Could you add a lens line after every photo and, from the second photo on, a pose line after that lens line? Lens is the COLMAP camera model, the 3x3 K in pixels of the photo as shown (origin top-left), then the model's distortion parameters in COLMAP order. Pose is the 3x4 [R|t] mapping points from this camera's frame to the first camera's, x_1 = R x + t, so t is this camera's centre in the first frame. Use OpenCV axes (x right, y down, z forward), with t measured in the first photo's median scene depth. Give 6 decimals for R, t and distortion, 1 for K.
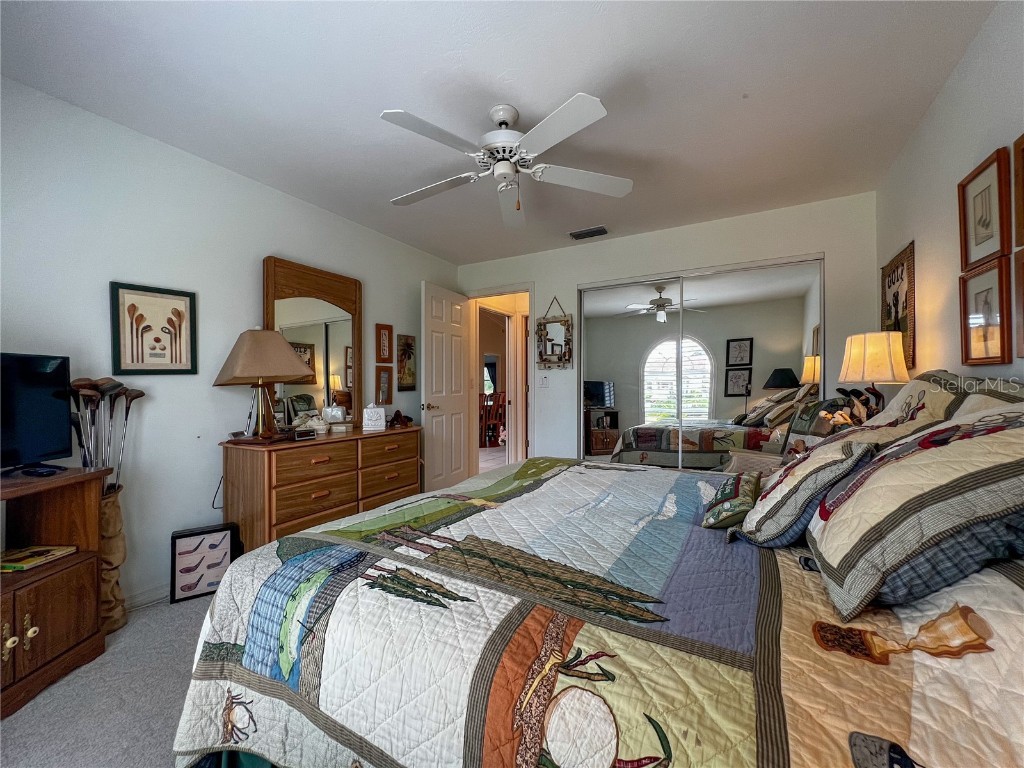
lens RADIAL K [[411.2, 0, 532.2], [0, 411.2, 381.8], [0, 0, 1]] dist [-0.017688, 0.000063]
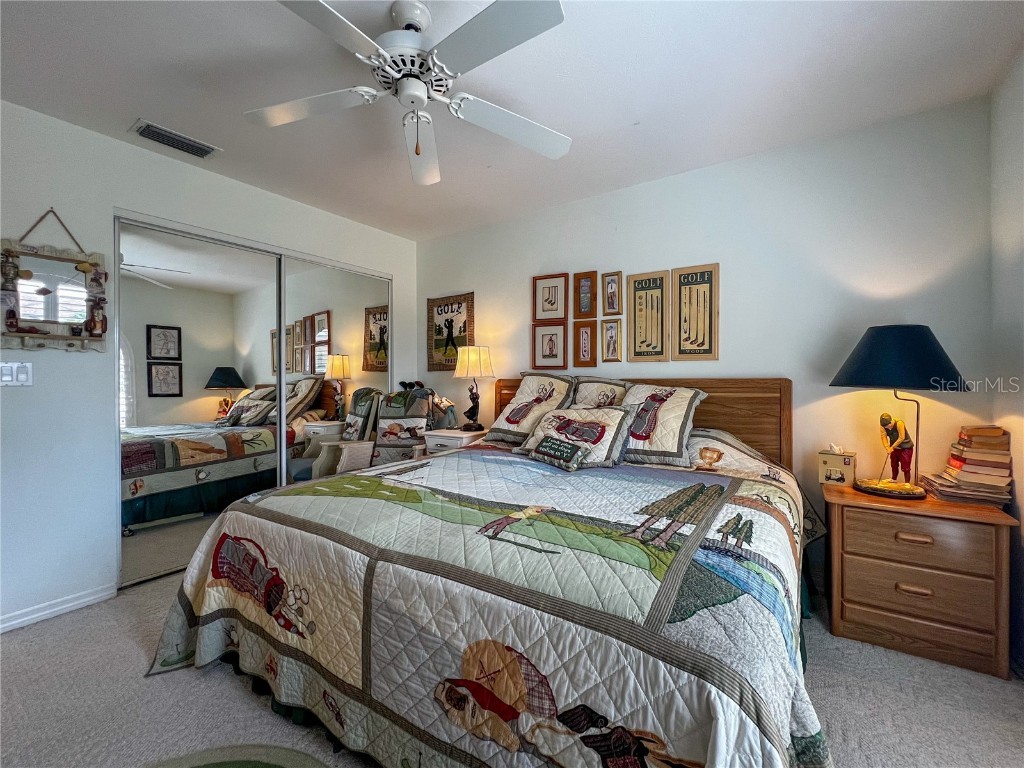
lens RADIAL K [[411.2, 0, 532.2], [0, 411.2, 381.8], [0, 0, 1]] dist [-0.017688, 0.000063]
pose [[0.090060, -0.001076, 0.995936, -1.209355], [0.000614, 0.999999, 0.001025, 0.020943], [-0.995936, 0.000520, 0.090061, 1.122972]]
